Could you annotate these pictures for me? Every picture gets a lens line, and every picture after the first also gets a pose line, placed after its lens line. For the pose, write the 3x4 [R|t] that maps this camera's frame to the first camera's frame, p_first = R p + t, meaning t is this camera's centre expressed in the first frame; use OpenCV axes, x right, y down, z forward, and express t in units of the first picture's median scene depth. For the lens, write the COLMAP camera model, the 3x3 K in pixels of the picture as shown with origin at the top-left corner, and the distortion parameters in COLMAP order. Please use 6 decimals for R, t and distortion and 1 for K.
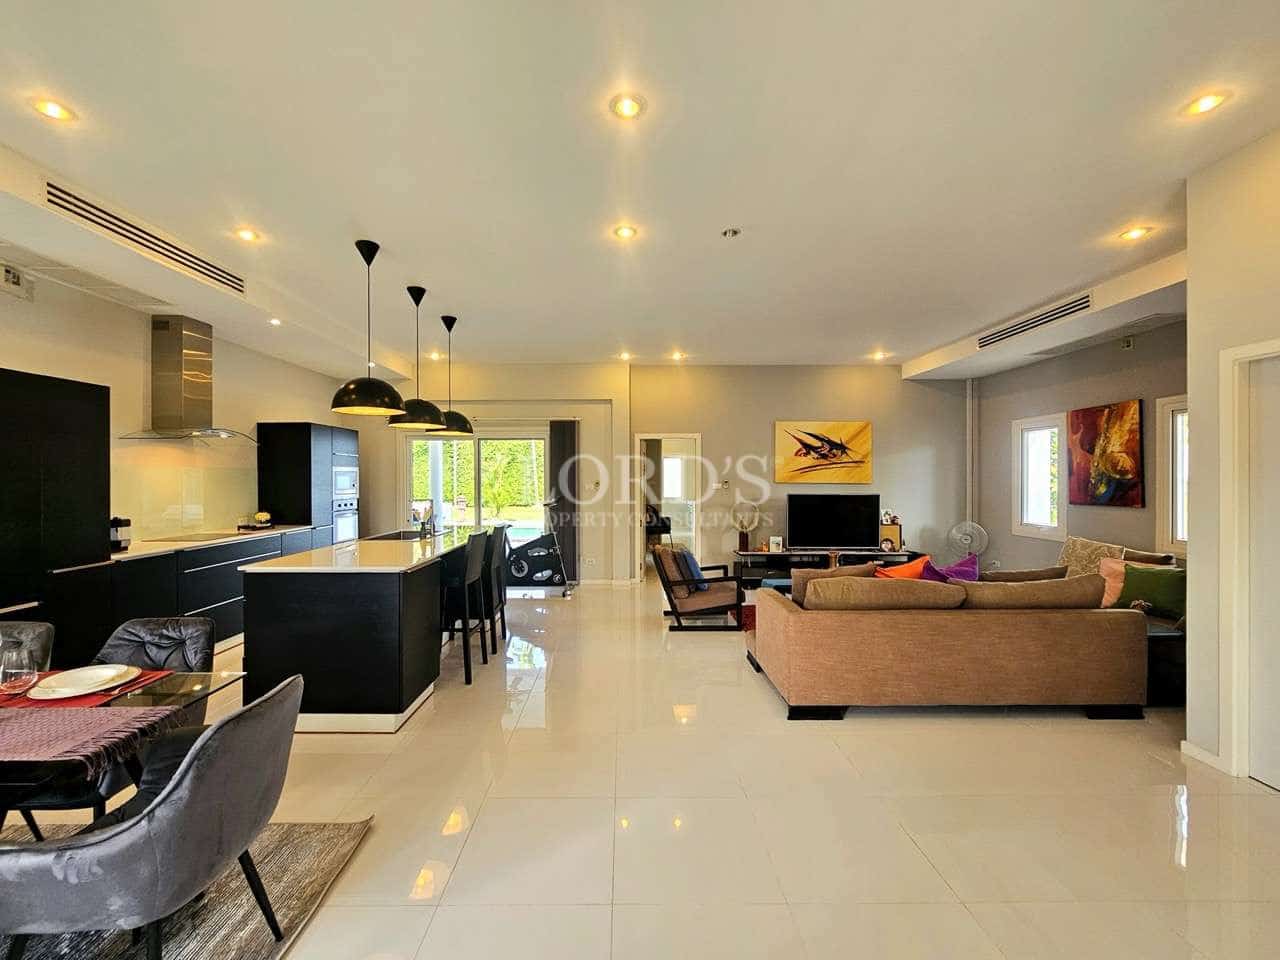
lens RADIAL K [[546.5, 0, 640.0], [0, 546.5, 480.0], [0, 0, 1]] dist [0.000551, -0.000065]
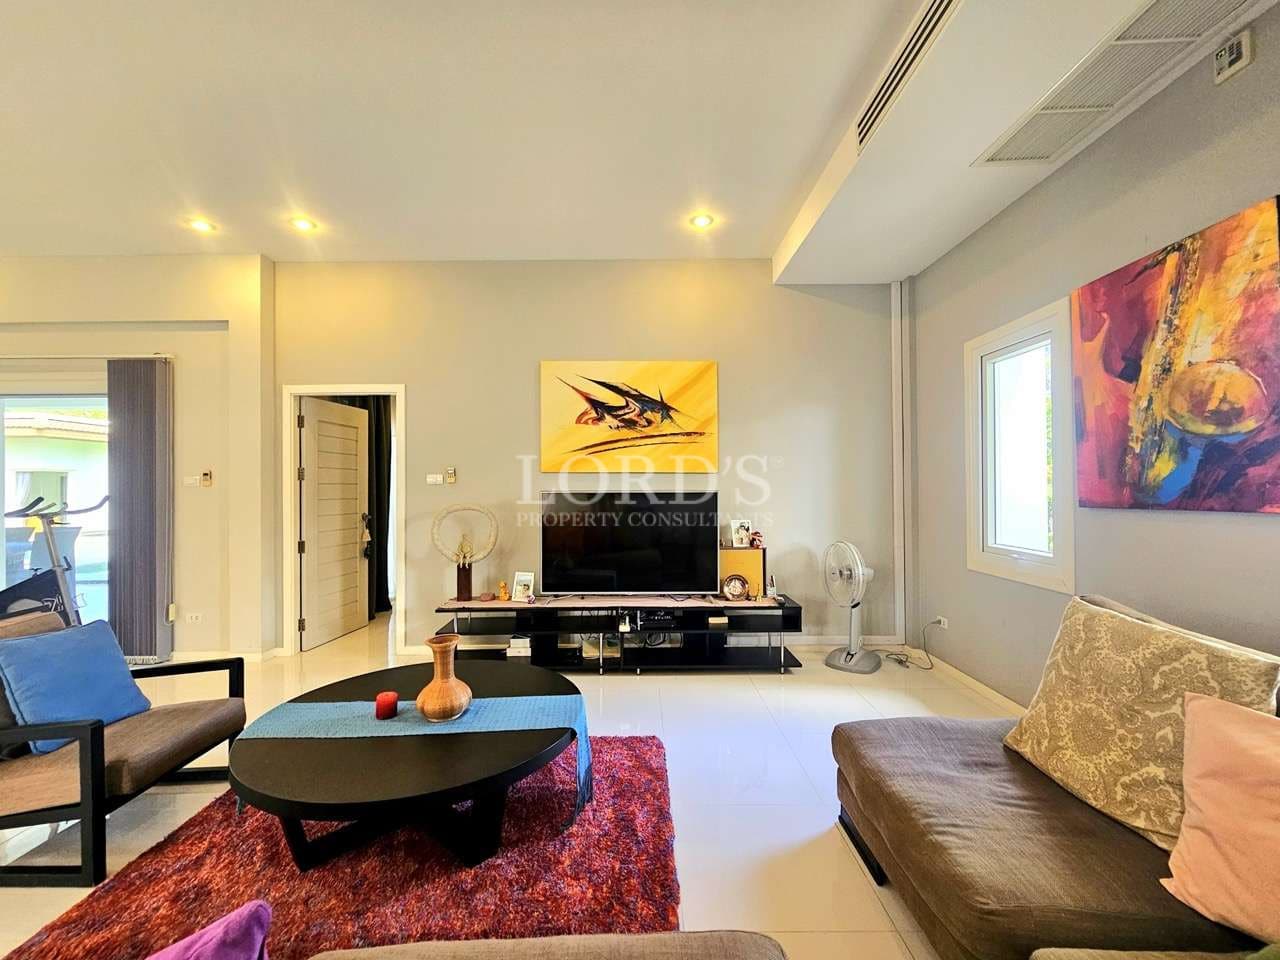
lens RADIAL K [[552.7, 0, 640.0], [0, 552.7, 480.0], [0, 0, 1]] dist [0.000902, -0.000019]
pose [[0.999846, -0.006367, -0.016361, 0.374021], [0.006111, 0.999859, -0.015660, 0.023096], [0.016458, 0.015557, 0.999744, 0.467806]]
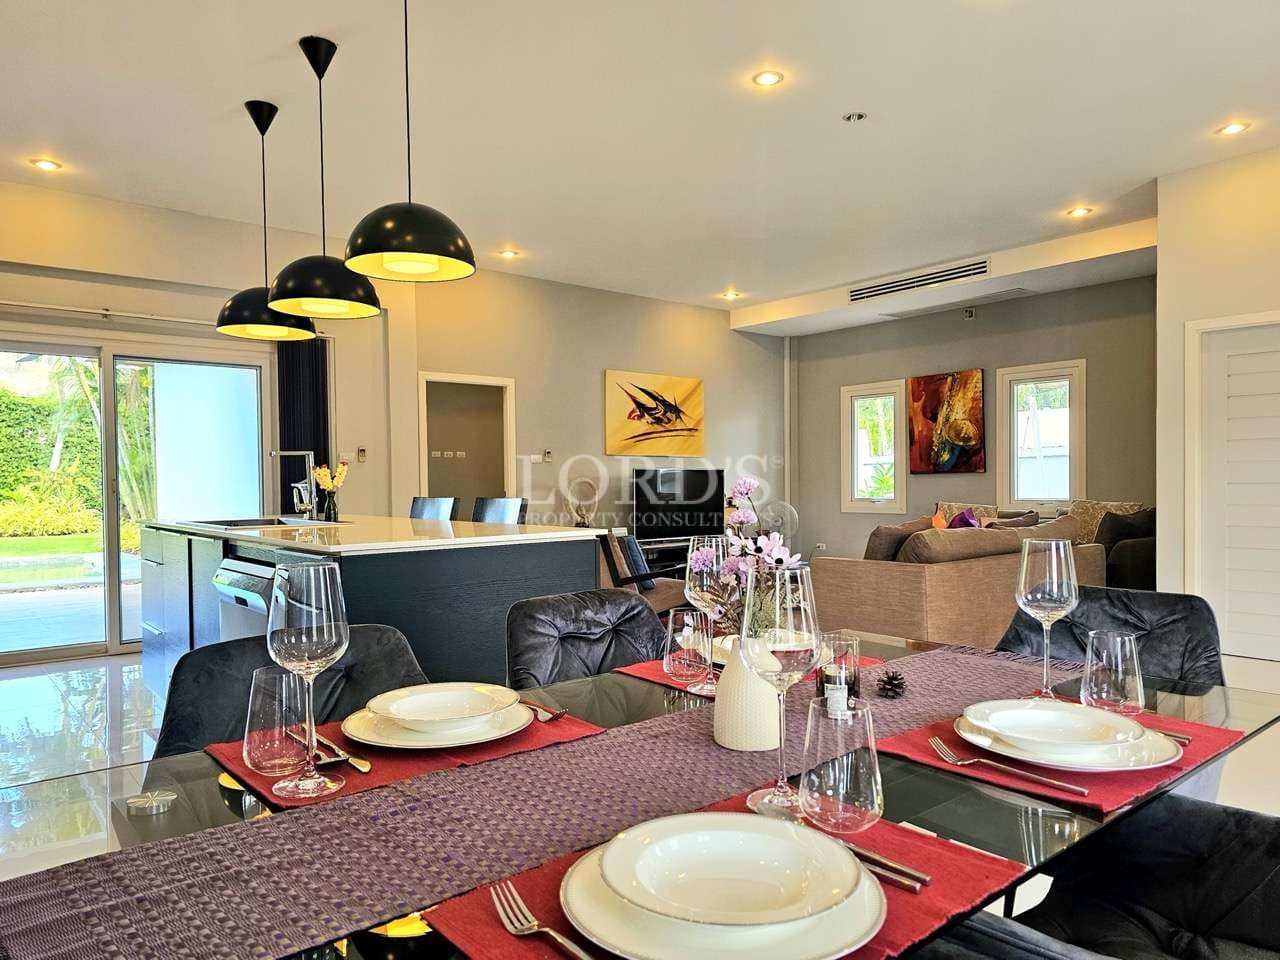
lens RADIAL K [[851.9, 0, 680.5], [0, 851.9, 496.0], [0, 0, 1]] dist [0.054743, -0.041131]
pose [[0.762213, -0.020331, 0.647007, -0.424332], [0.013881, 0.999790, 0.015063, 0.045369], [-0.647177, -0.002500, 0.762336, 0.087218]]
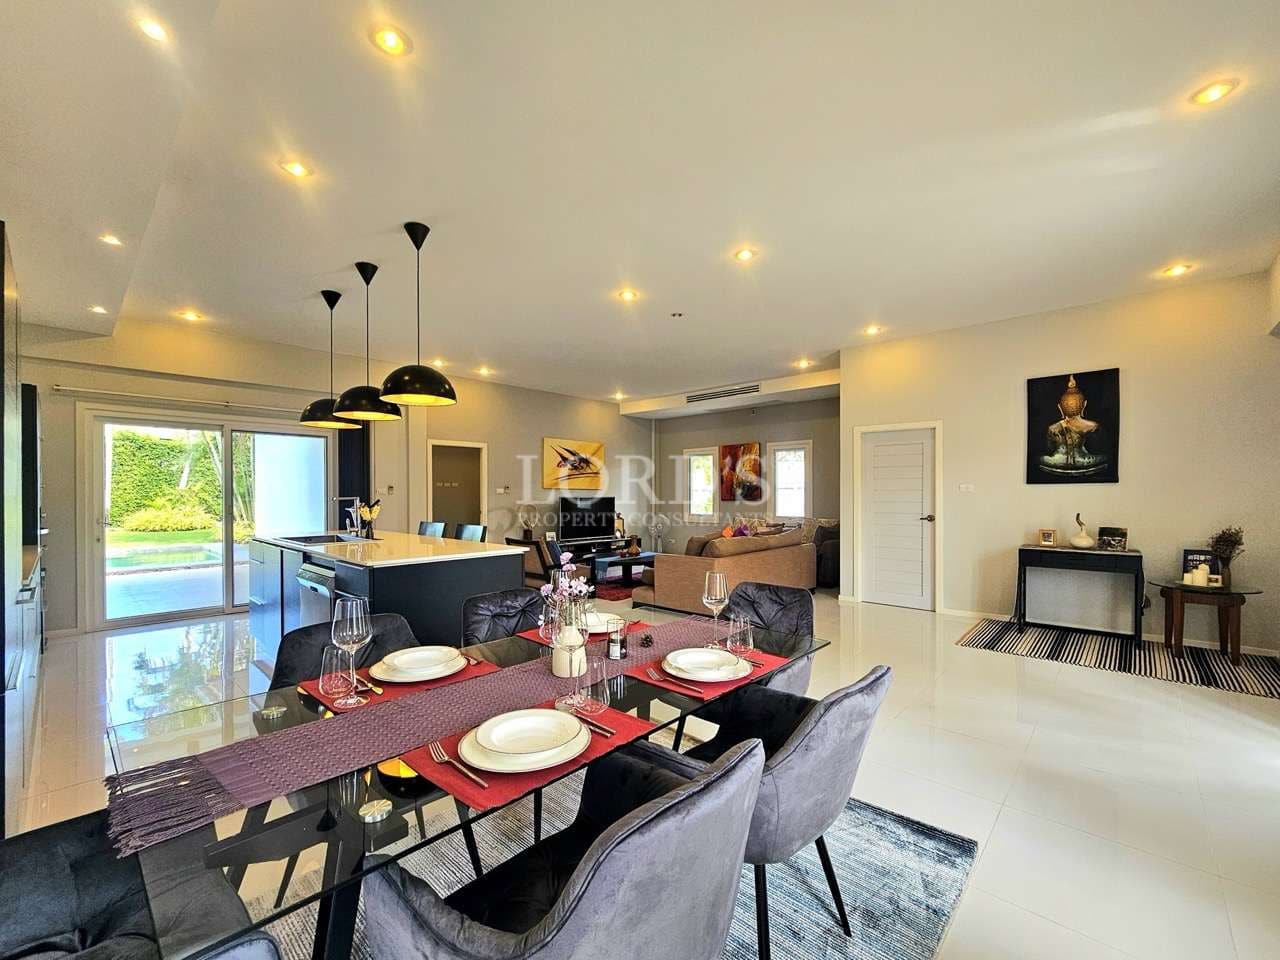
lens RADIAL K [[519.7, 0, 664.6], [0, 519.7, 496.8], [0, 0, 1]] dist [0.000449, -0.000101]
pose [[0.675221, -0.005477, 0.737595, -0.440713], [0.004261, 0.999985, 0.003524, 0.021440], [-0.737603, 0.000763, 0.675234, 0.028650]]
